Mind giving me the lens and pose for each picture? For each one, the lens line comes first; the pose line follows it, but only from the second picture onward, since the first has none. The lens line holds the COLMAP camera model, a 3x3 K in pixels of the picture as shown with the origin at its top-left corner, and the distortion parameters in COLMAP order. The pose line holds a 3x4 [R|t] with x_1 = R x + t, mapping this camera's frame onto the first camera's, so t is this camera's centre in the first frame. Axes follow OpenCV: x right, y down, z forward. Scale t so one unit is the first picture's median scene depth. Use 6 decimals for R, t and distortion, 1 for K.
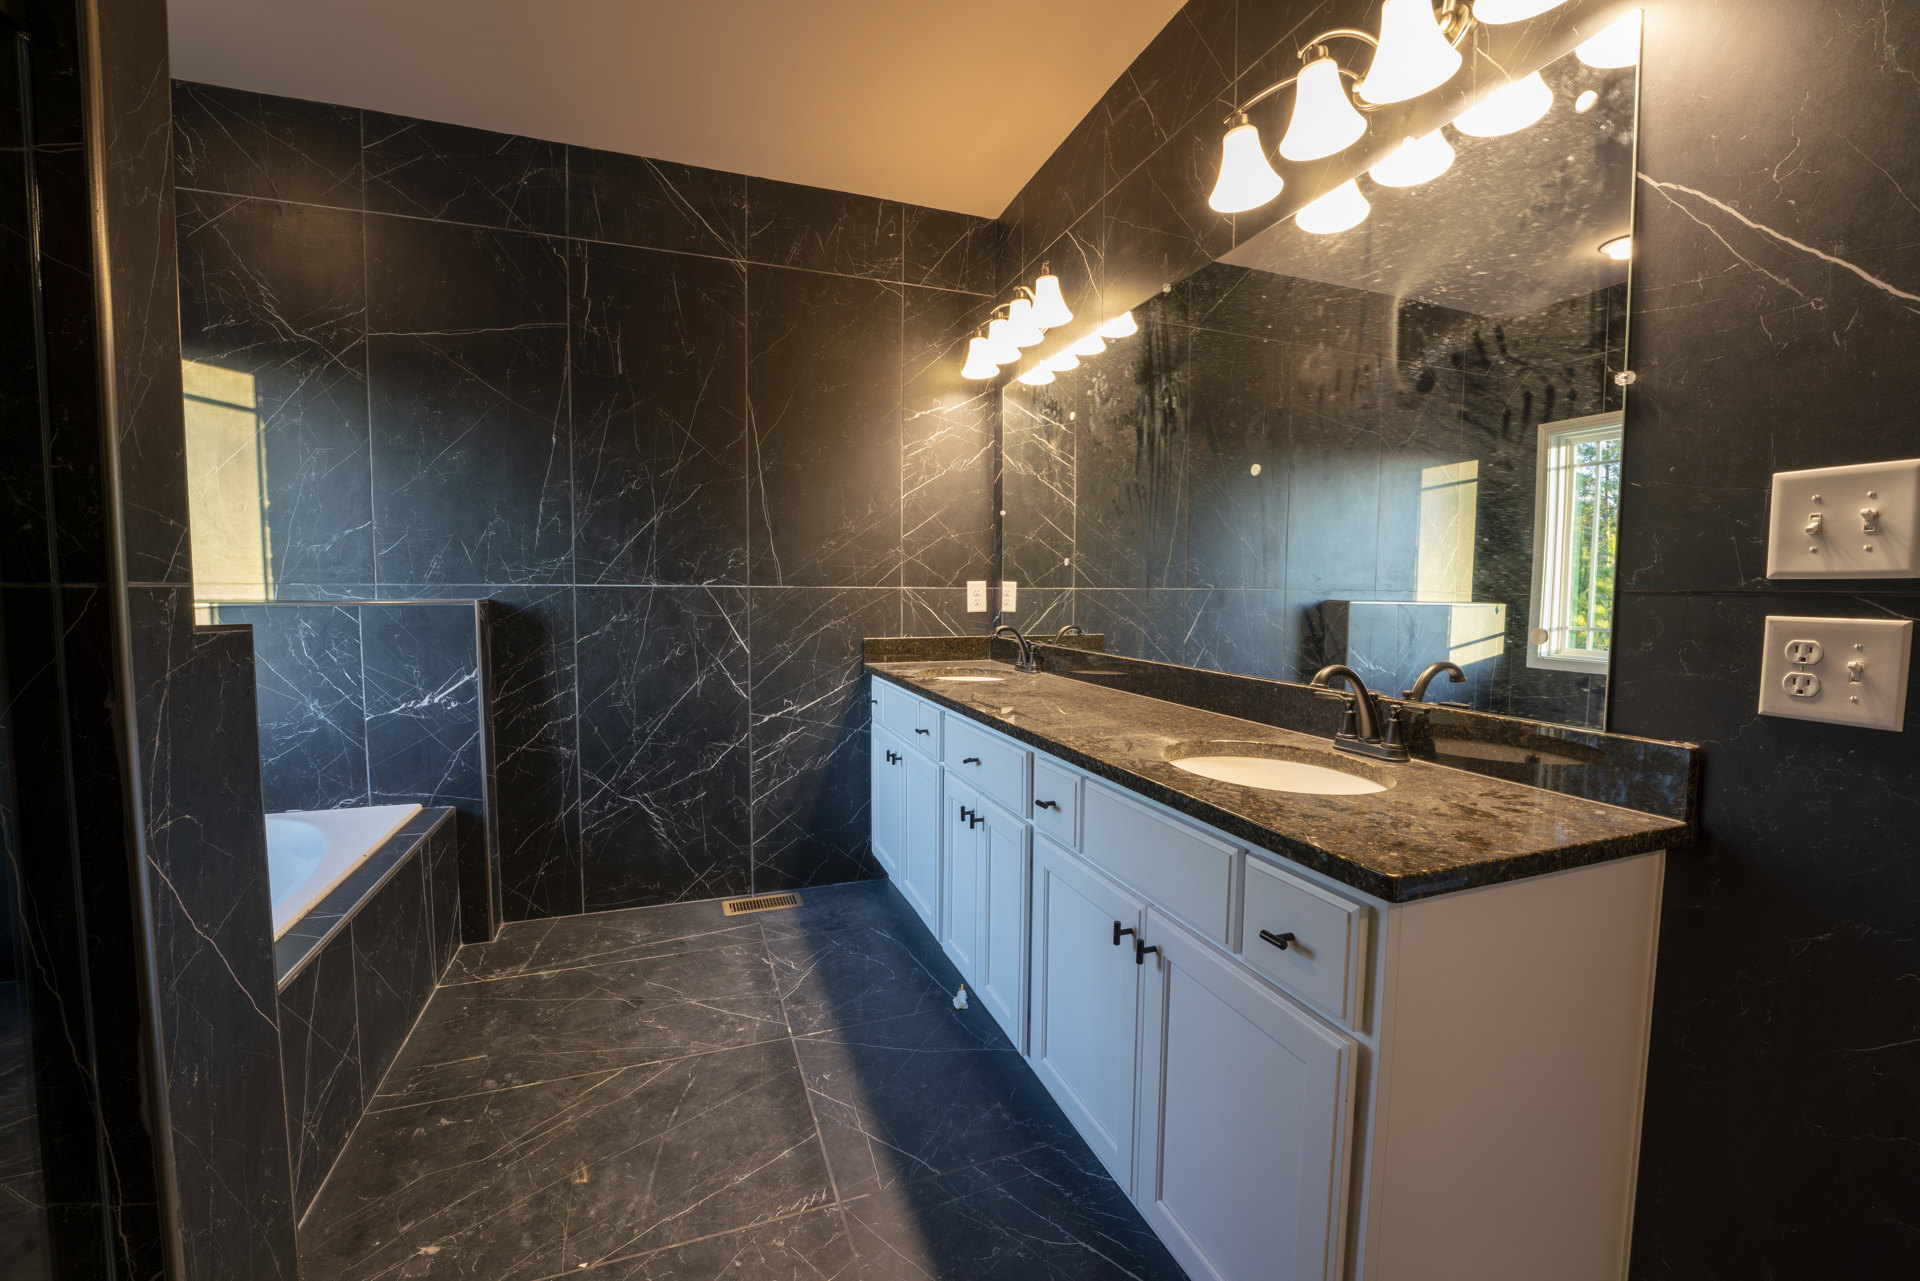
lens RADIAL K [[780.1, 0, 960.0], [0, 780.1, 640.5], [0, 0, 1]] dist [-0.023429, 0.000053]
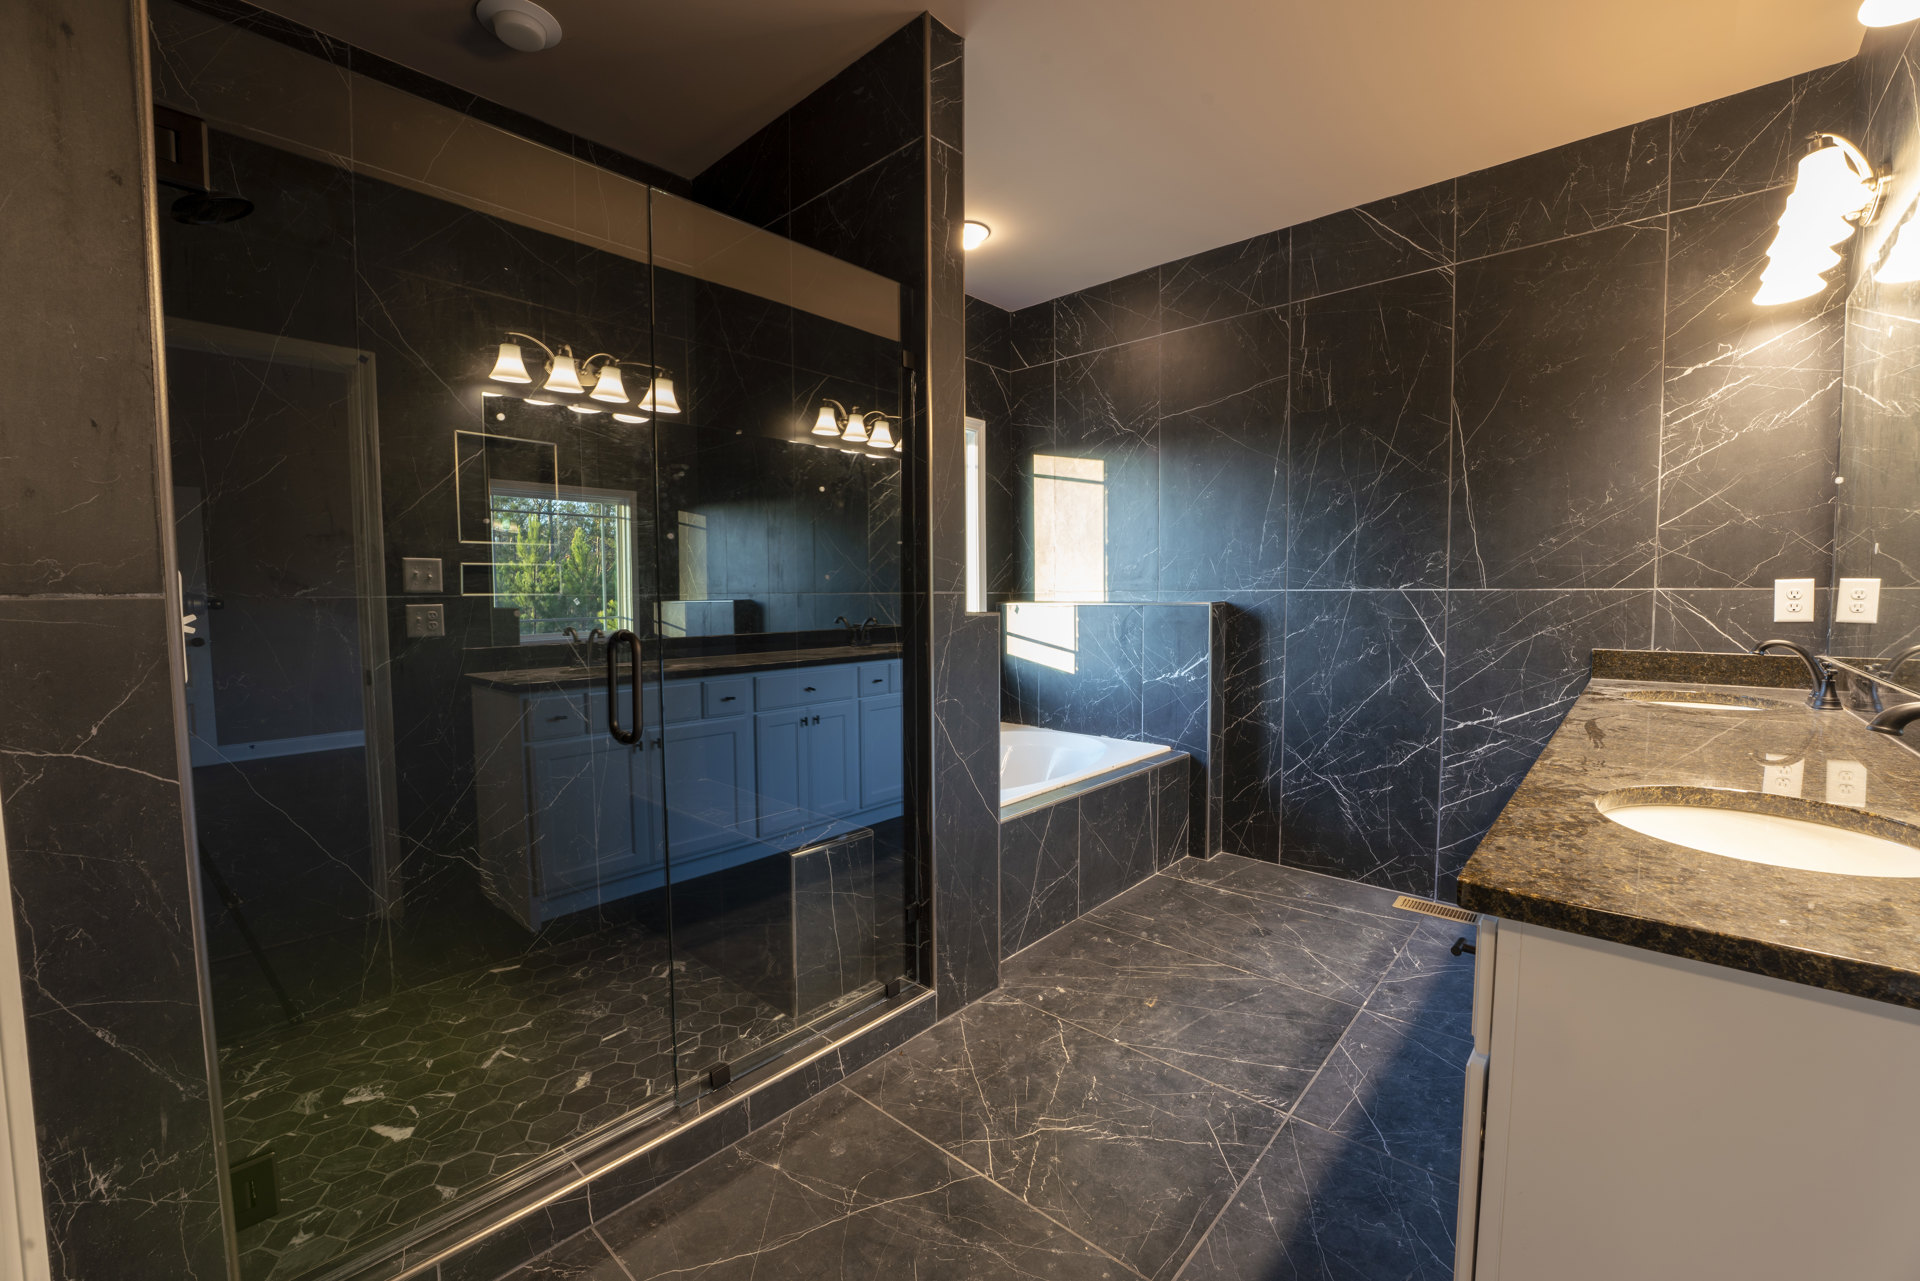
lens RADIAL K [[780.1, 0, 960.0], [0, 780.1, 640.5], [0, 0, 1]] dist [-0.023429, 0.000053]
pose [[0.462366, 0.044387, -0.885578, 0.340066], [-0.050710, 0.998435, 0.023568, 0.003923], [0.885238, 0.034011, 0.463893, -0.006103]]
